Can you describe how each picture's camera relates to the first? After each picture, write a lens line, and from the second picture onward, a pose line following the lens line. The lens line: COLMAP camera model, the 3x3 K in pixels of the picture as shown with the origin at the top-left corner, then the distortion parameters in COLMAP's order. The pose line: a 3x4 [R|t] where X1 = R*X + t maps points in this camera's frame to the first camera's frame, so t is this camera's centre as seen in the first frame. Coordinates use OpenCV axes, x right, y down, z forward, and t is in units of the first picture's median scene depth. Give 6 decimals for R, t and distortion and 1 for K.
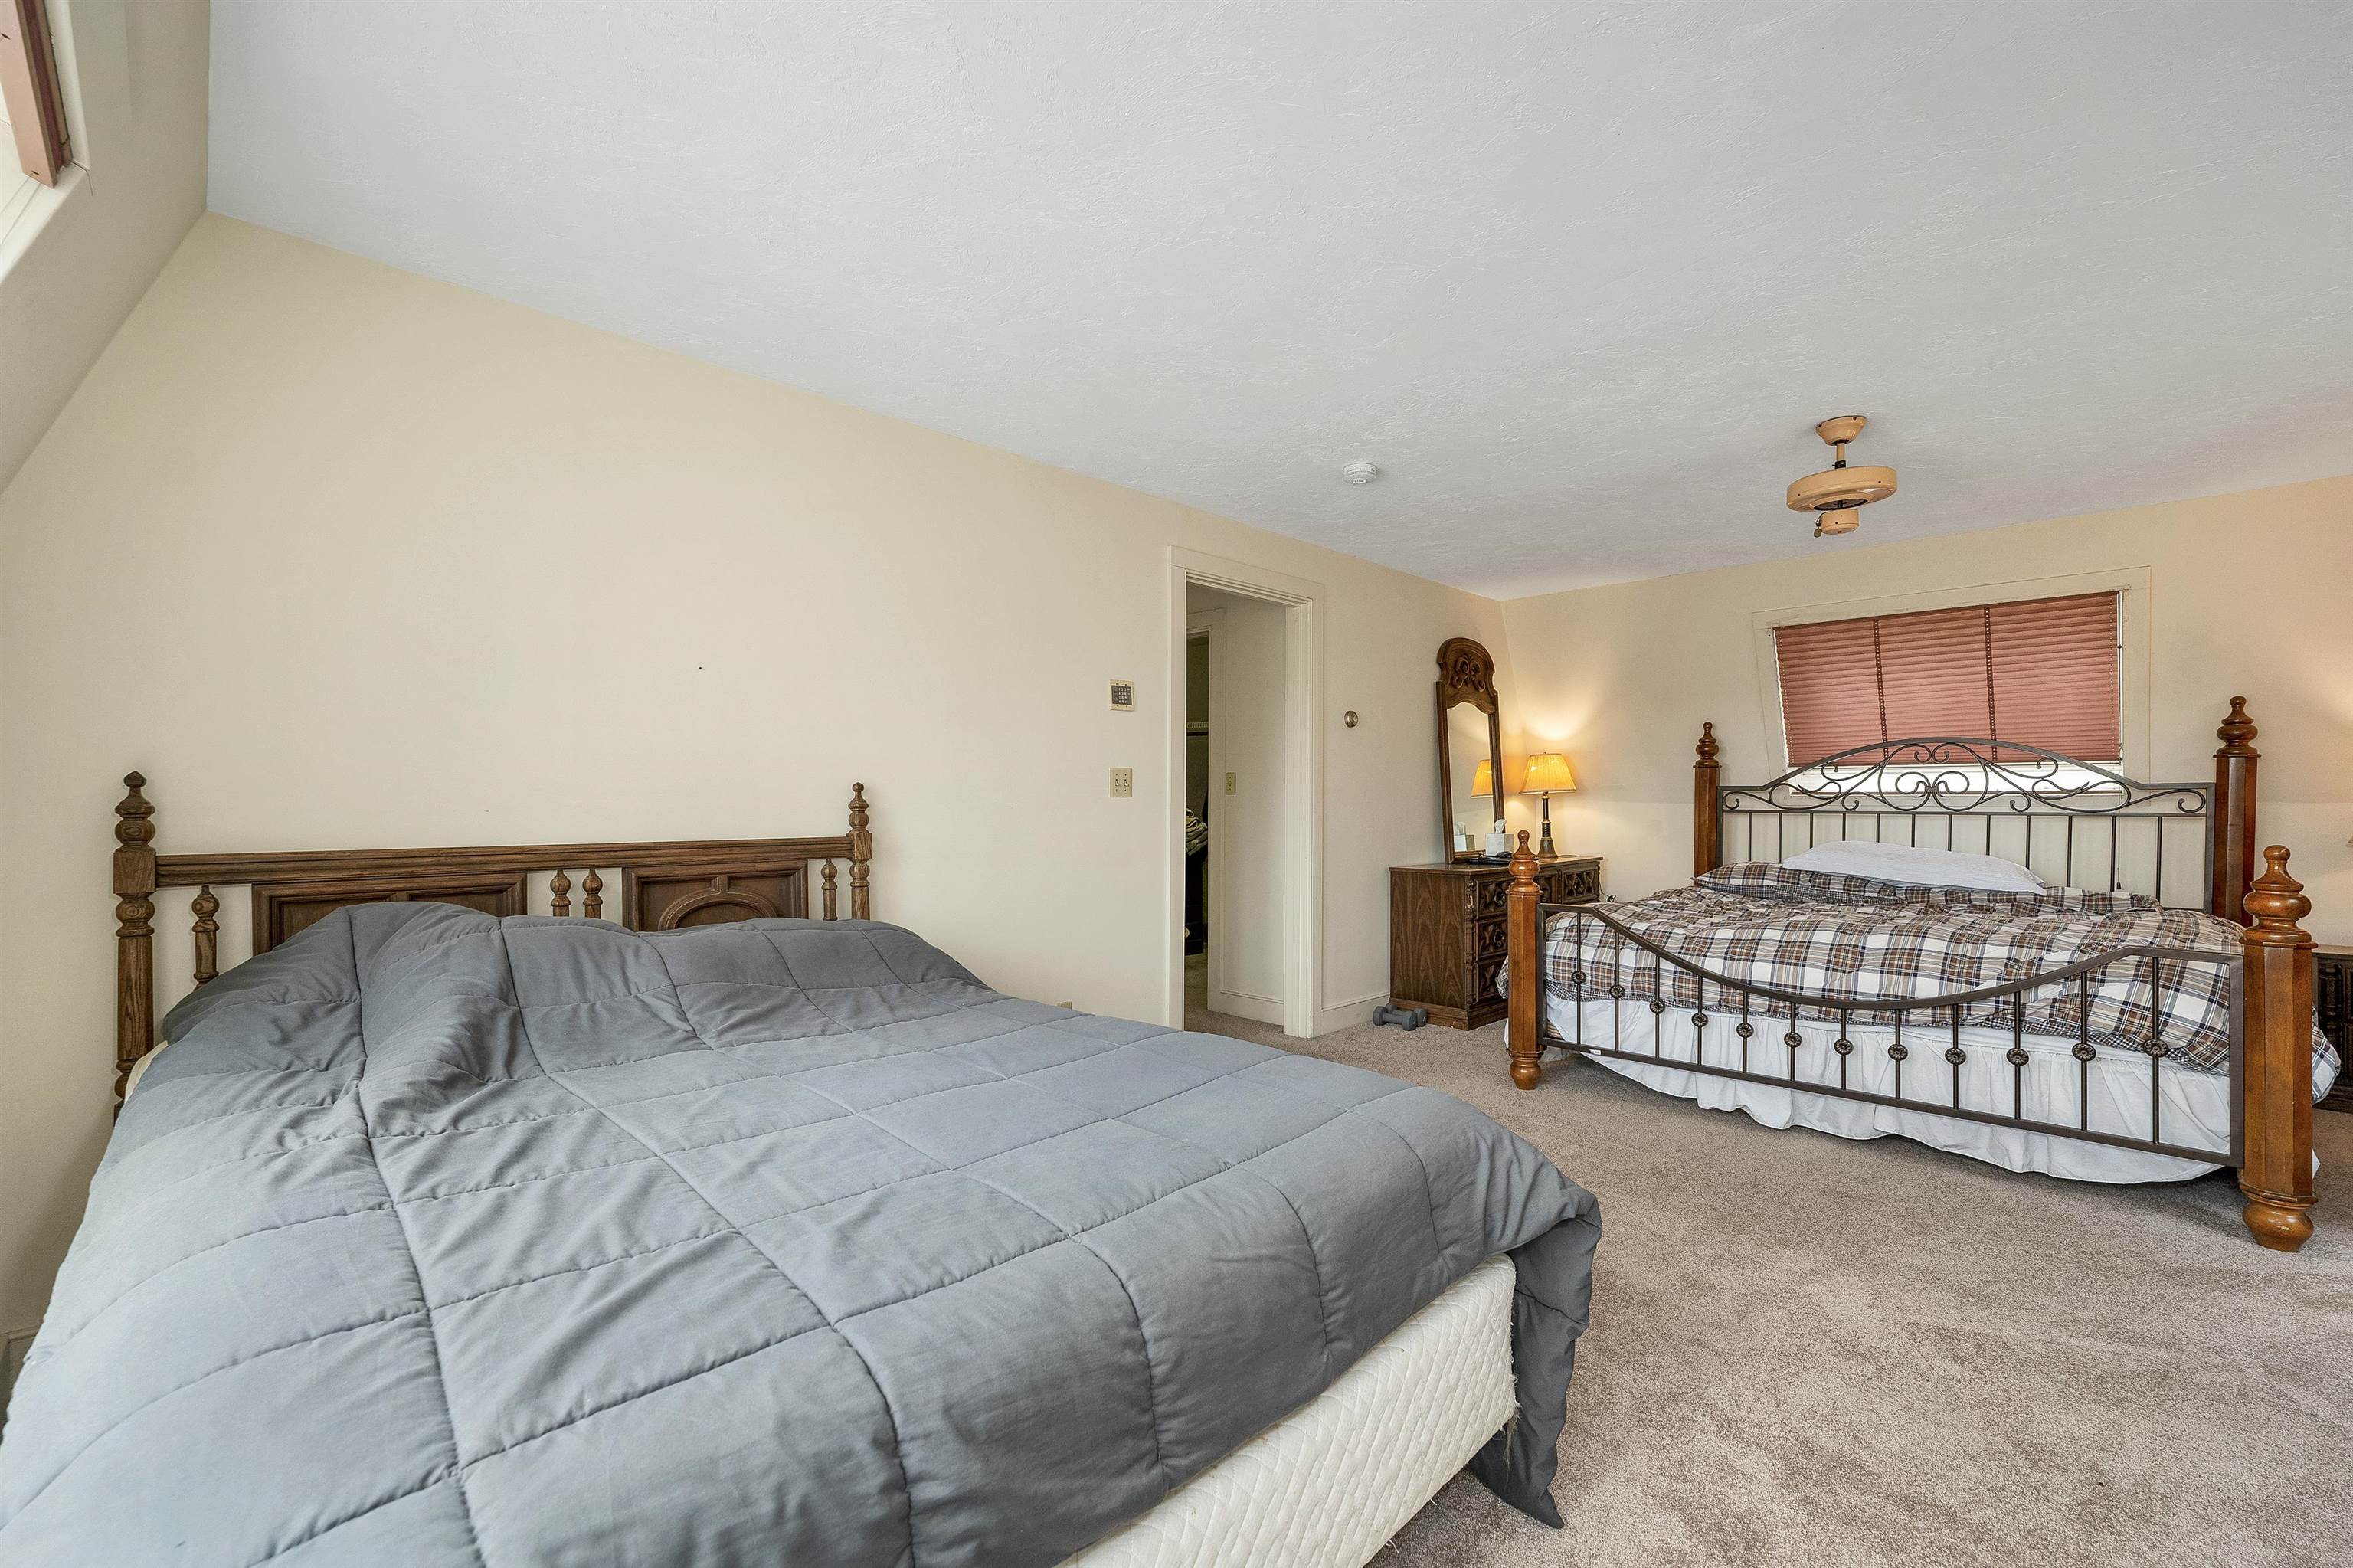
lens RADIAL K [[1005.7, 0, 1184.1], [0, 1005.7, 832.2], [0, 0, 1]] dist [0.002817, 0.000742]
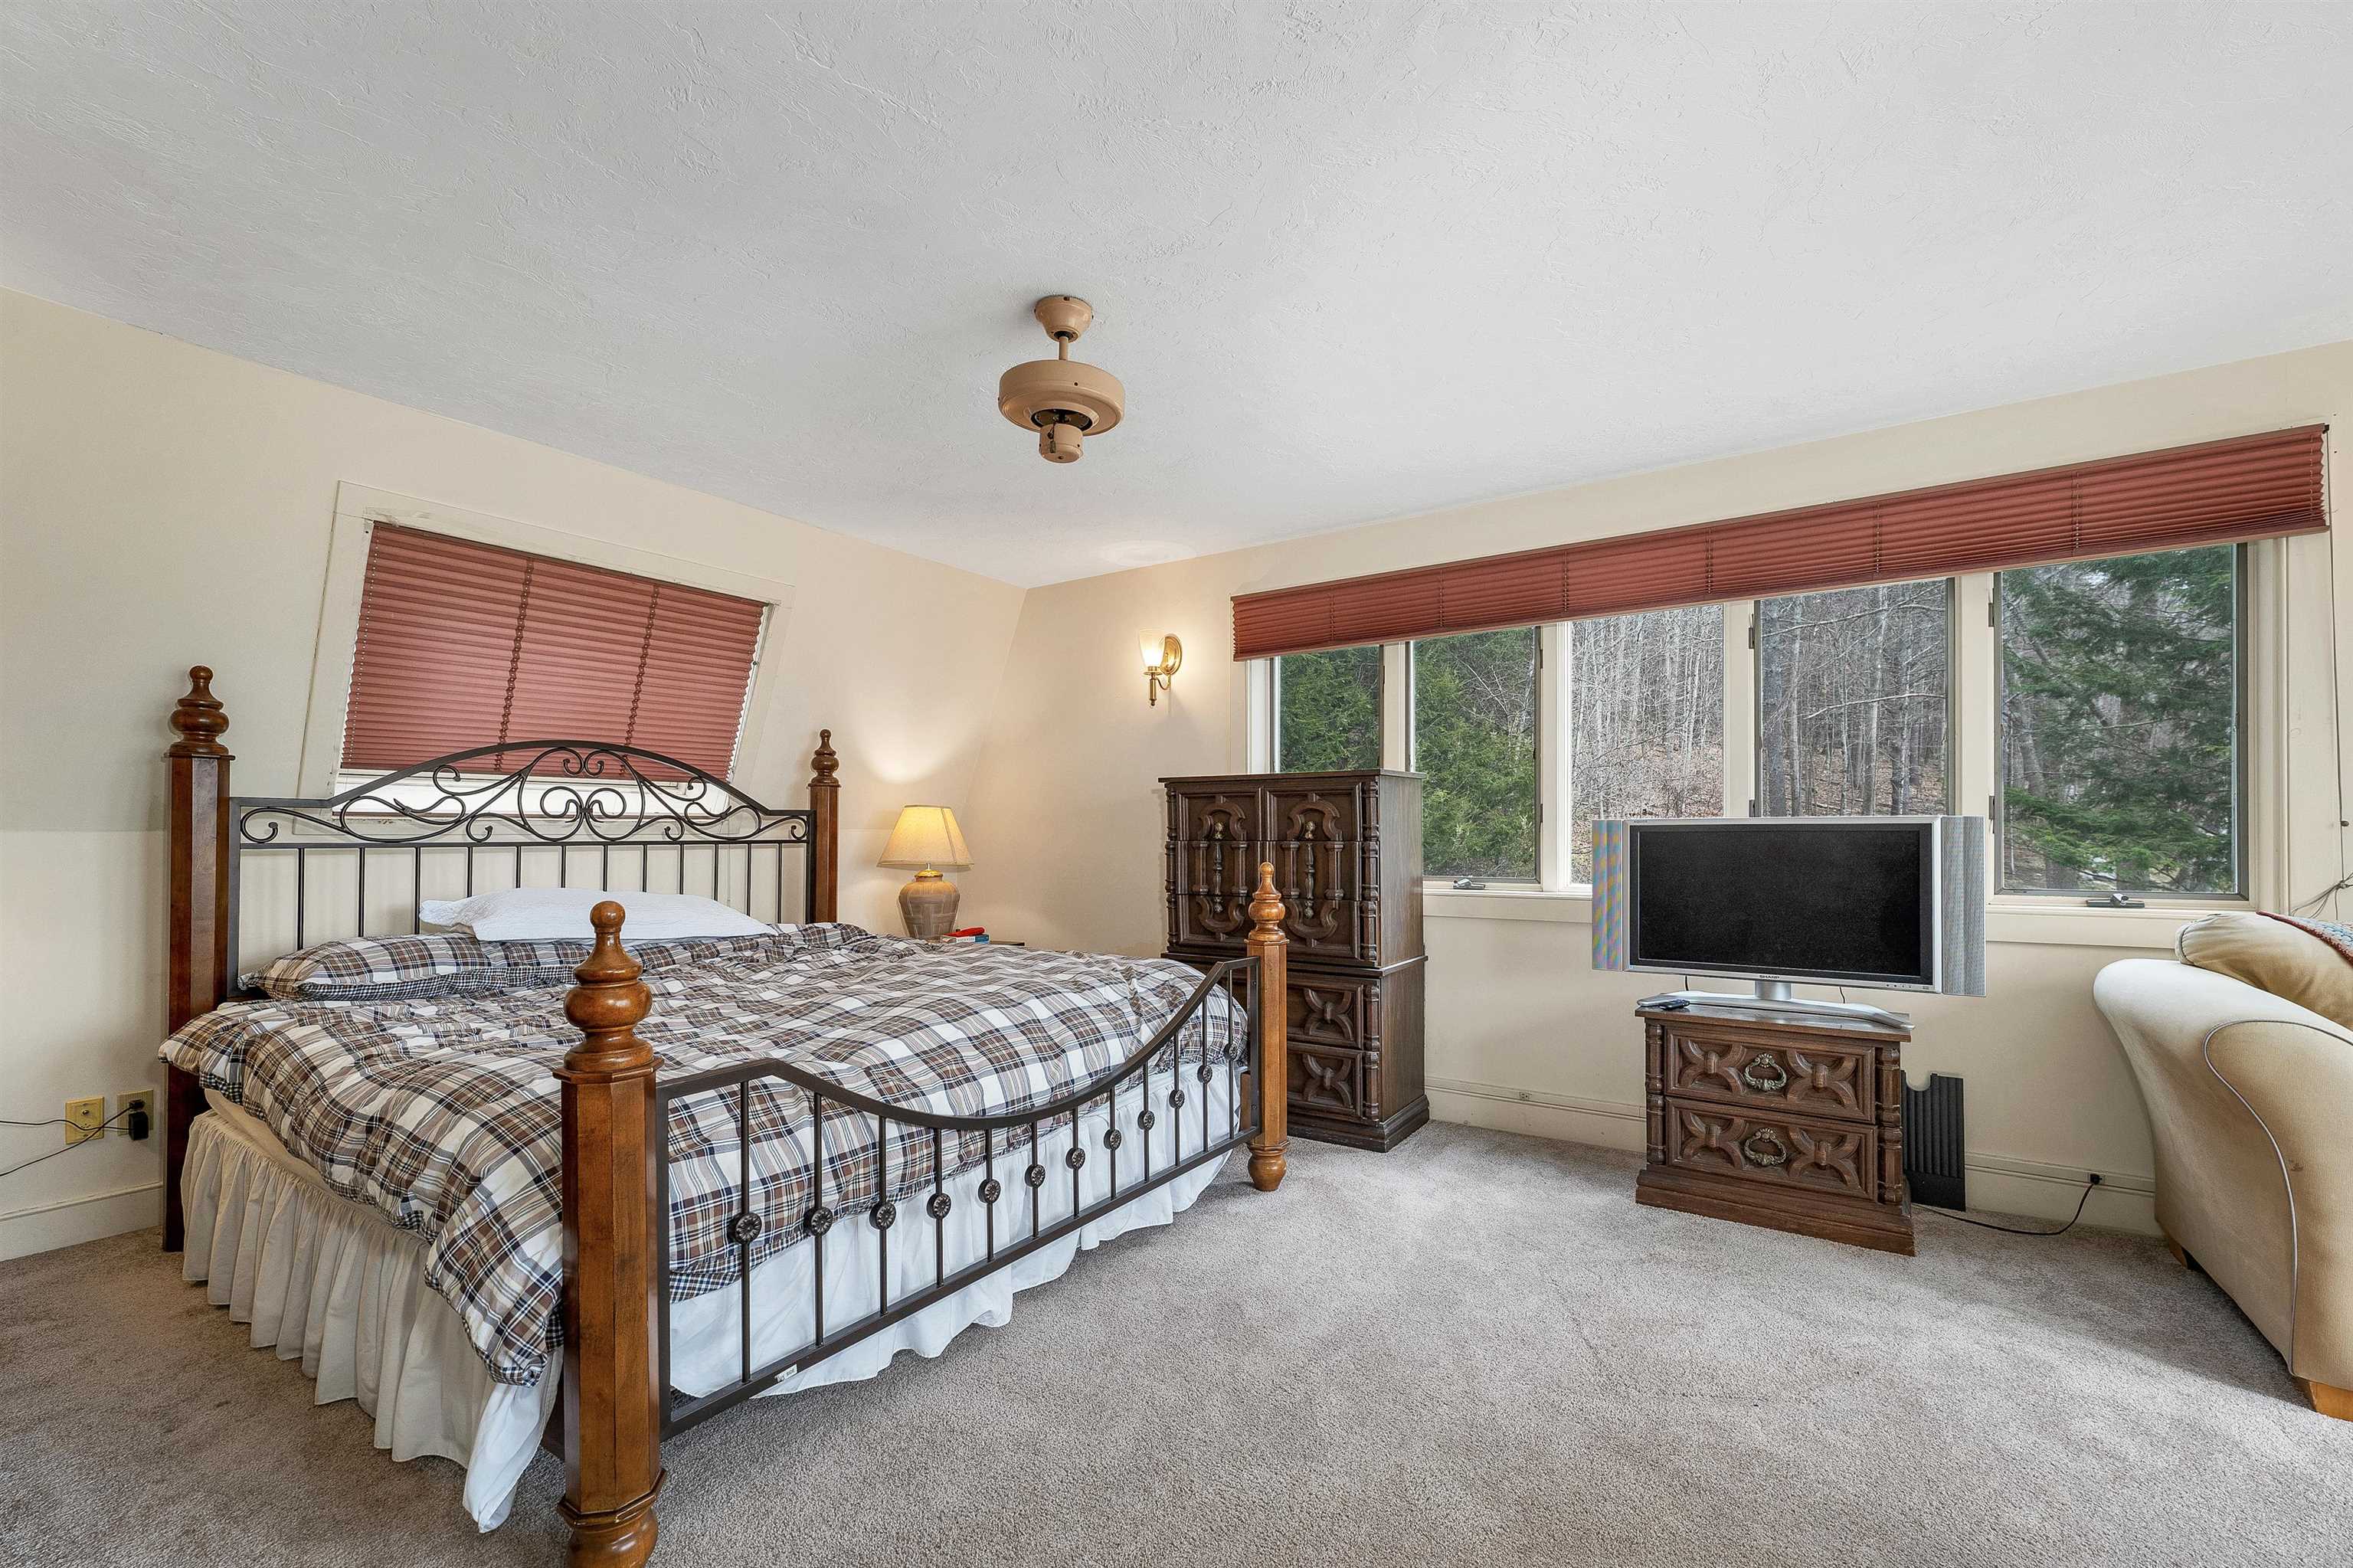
lens RADIAL K [[1005.7, 0, 1184.1], [0, 1005.7, 832.2], [0, 0, 1]] dist [0.002817, 0.000742]
pose [[-0.159023, -0.002025, 0.987273, -0.055624], [0.032448, 0.999447, 0.007277, -0.018901], [-0.986742, 0.033193, -0.158869, 0.701978]]
